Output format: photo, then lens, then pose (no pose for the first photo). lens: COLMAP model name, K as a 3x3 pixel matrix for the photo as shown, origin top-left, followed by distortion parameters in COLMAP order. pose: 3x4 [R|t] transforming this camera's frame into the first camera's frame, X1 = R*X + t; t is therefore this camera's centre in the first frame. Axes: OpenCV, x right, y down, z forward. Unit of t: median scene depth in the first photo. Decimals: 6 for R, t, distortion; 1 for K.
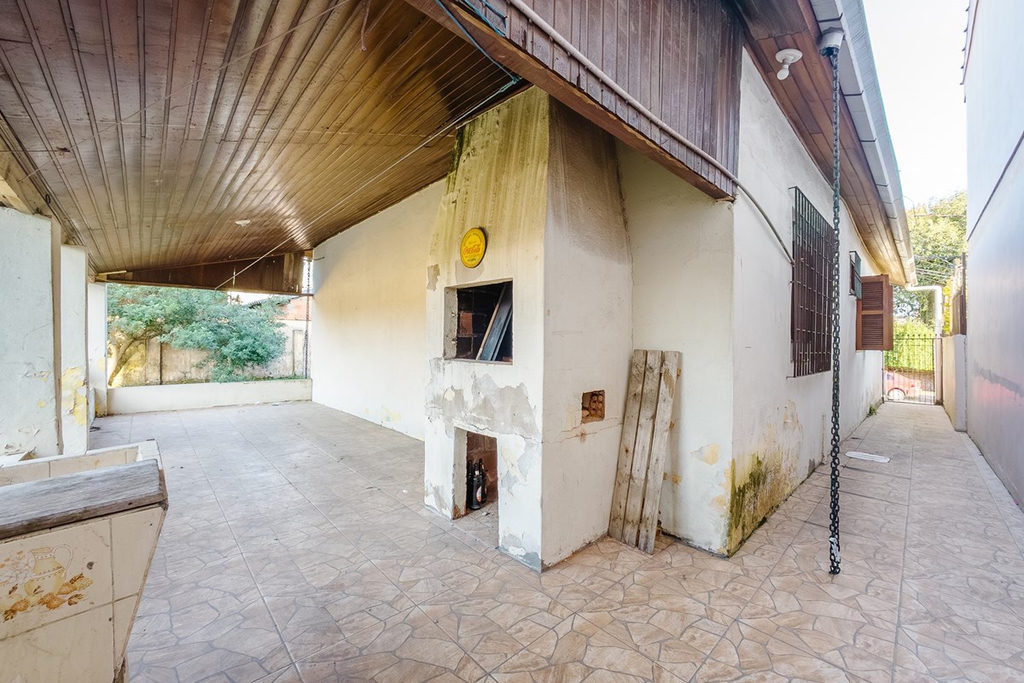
lens RADIAL K [[407.6, 0, 513.4], [0, 407.6, 338.0], [0, 0, 1]] dist [-0.009788, 0.000553]
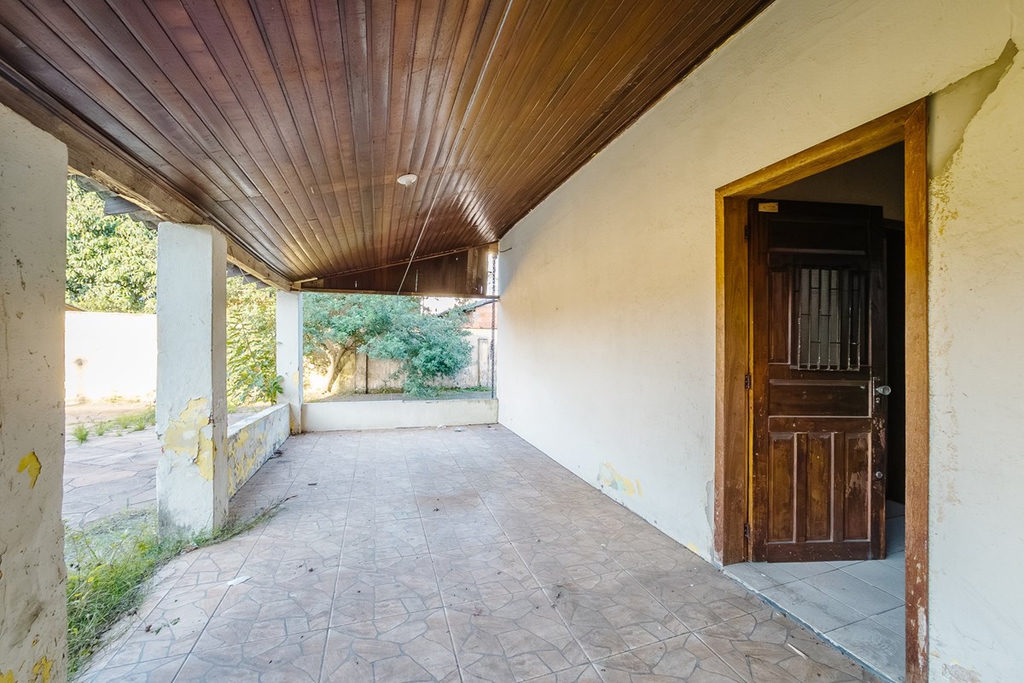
lens RADIAL K [[407.6, 0, 510.8], [0, 407.6, 343.0], [0, 0, 1]] dist [-0.009788, 0.000553]
pose [[0.912589, -0.005096, -0.408847, -0.116648], [0.003431, 0.999983, -0.004807, -0.007206], [0.408865, 0.002984, 0.912590, 0.224092]]
